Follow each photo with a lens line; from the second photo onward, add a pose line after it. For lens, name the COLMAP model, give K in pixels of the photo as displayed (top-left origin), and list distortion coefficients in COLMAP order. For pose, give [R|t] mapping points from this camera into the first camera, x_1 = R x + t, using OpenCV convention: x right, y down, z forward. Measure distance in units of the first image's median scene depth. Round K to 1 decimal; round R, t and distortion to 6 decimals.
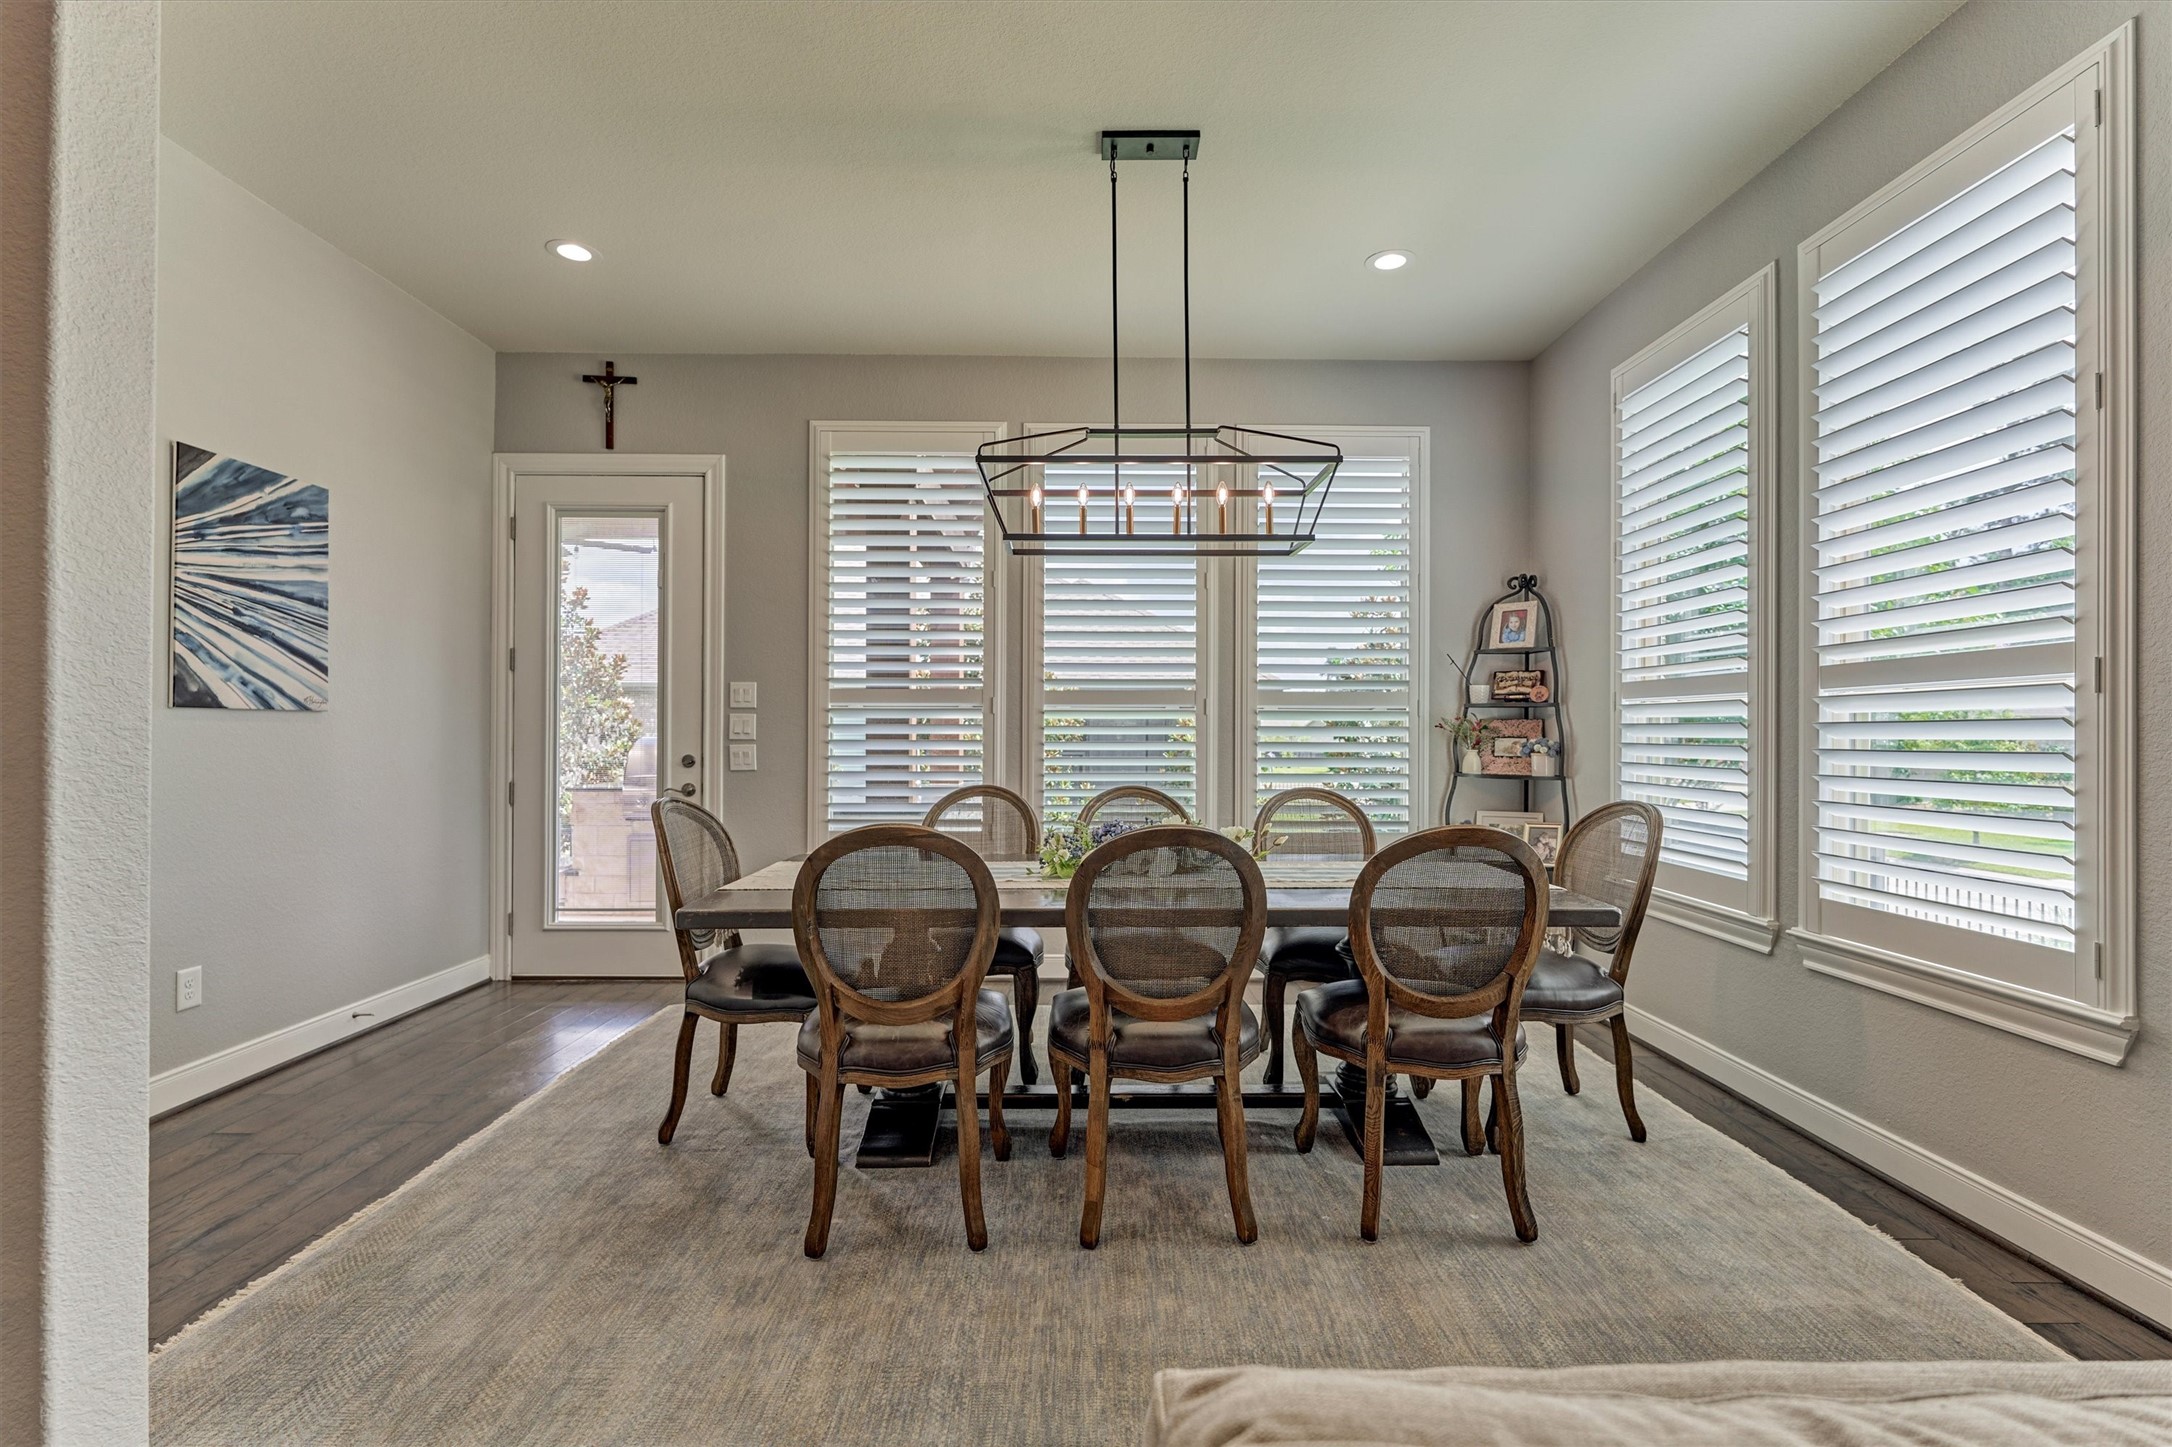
lens RADIAL K [[980.1, 0, 1086.0], [0, 980.1, 723.5], [0, 0, 1]] dist [-0.001052, -0.000690]
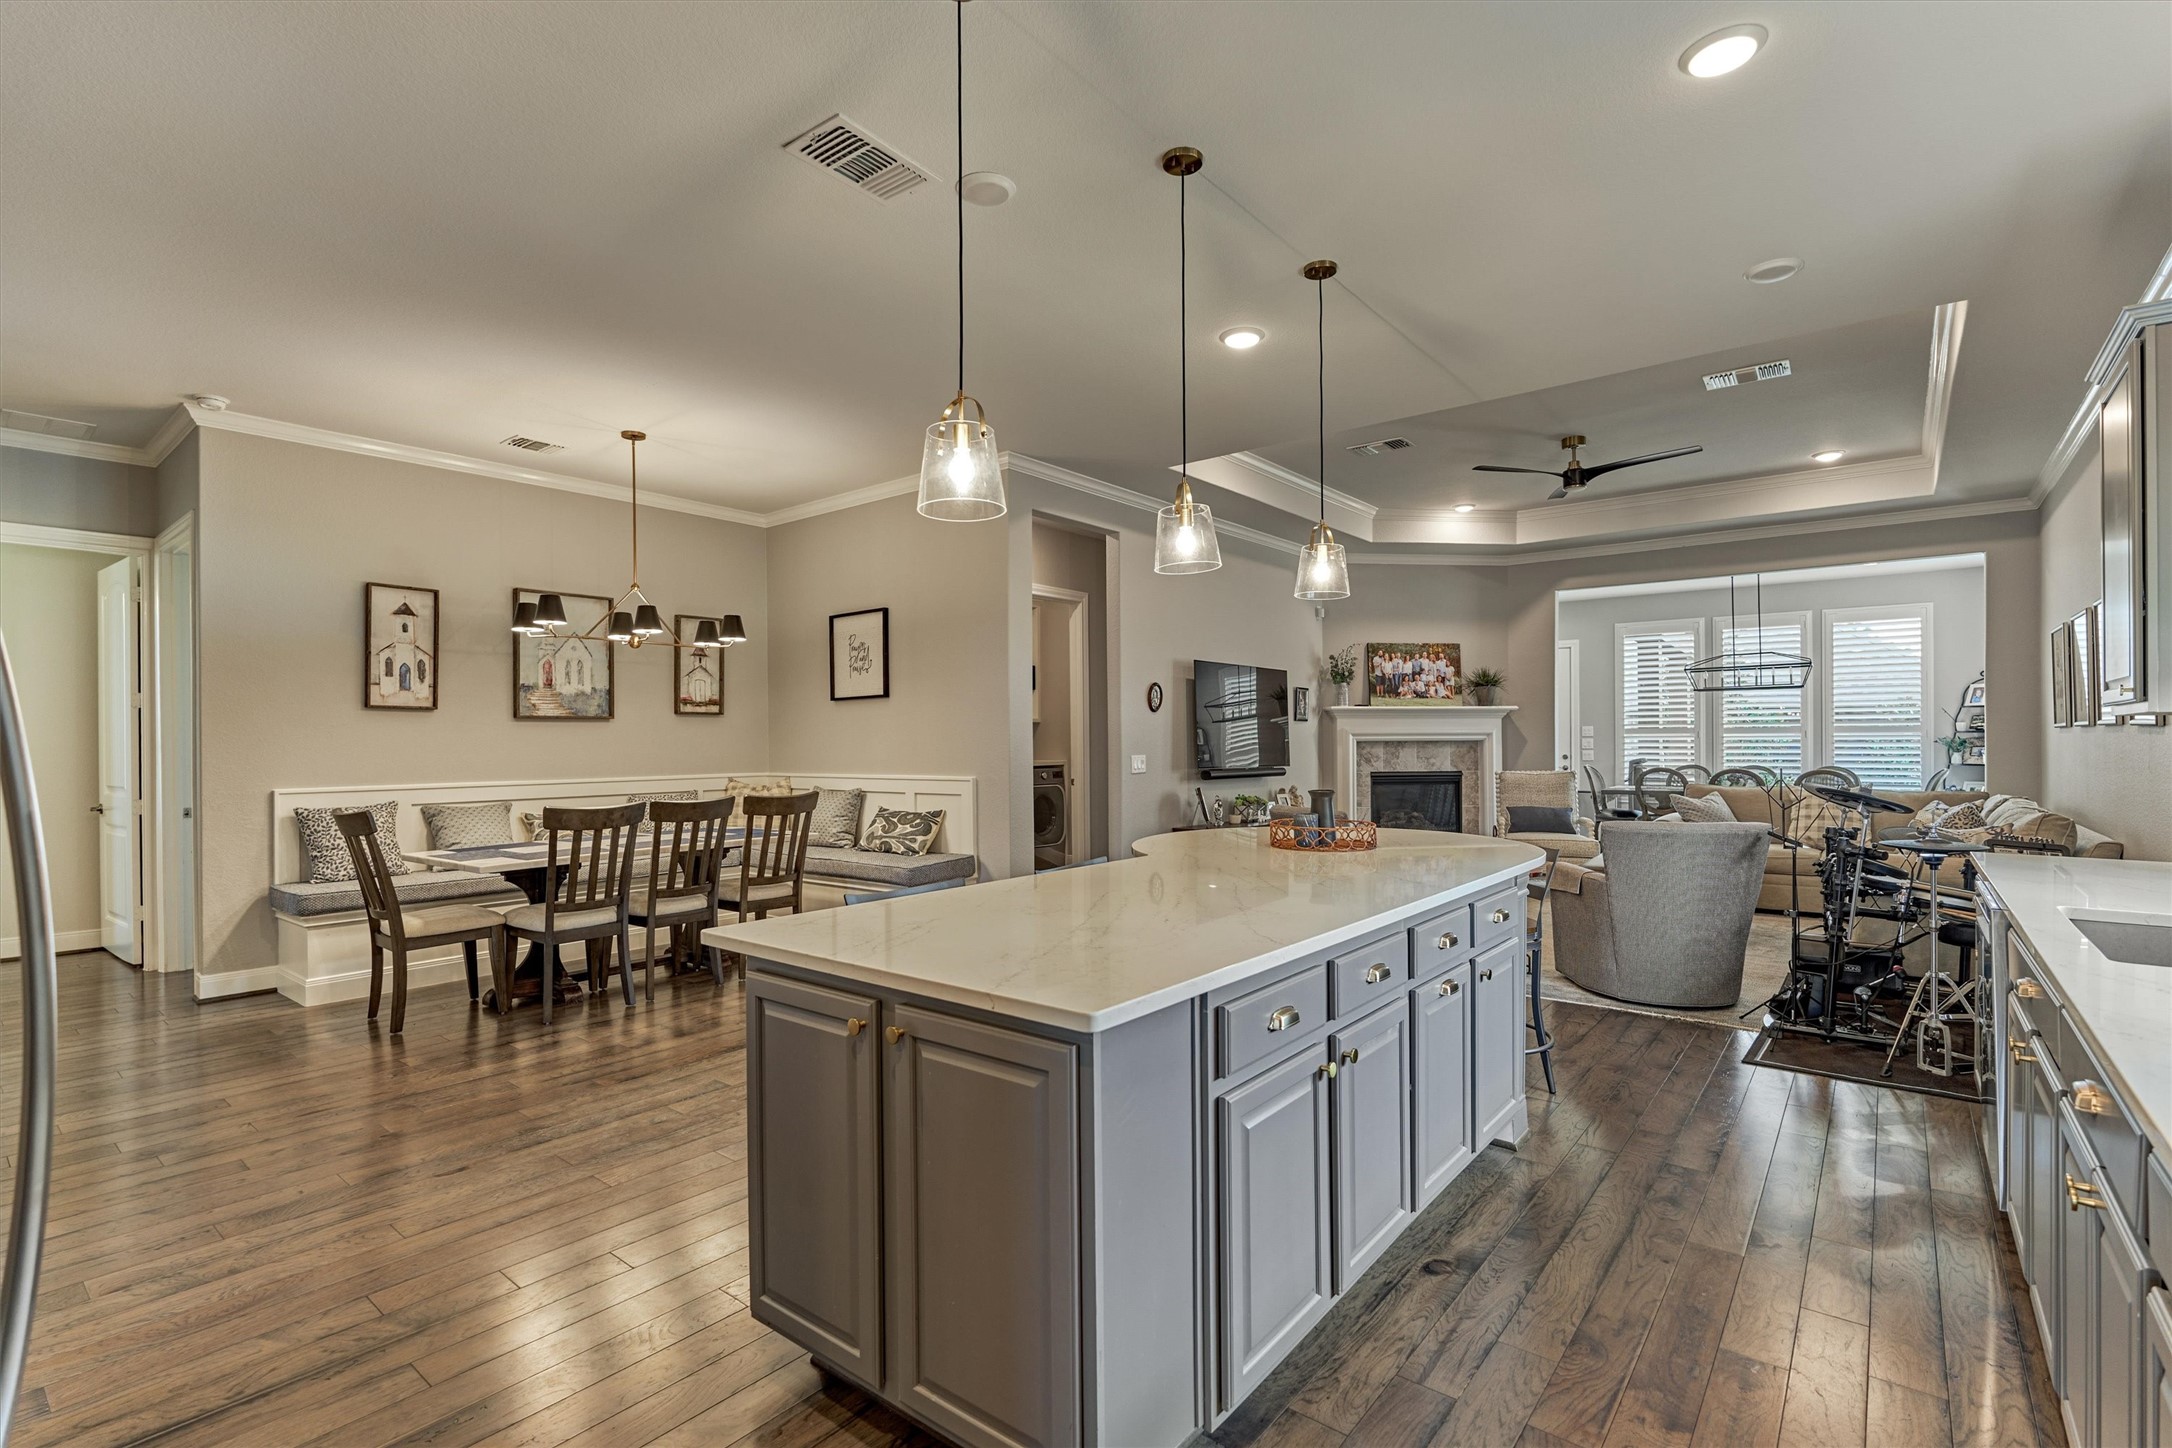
lens RADIAL K [[998.5, 0, 1084.1], [0, 998.5, 743.0], [0, 0, 1]] dist [0.000239, -0.000207]
pose [[0.774897, -0.005840, -0.632060, 0.291487], [0.013270, 0.999887, 0.007031, -0.035476], [0.631948, -0.013835, 0.774887, -1.930968]]
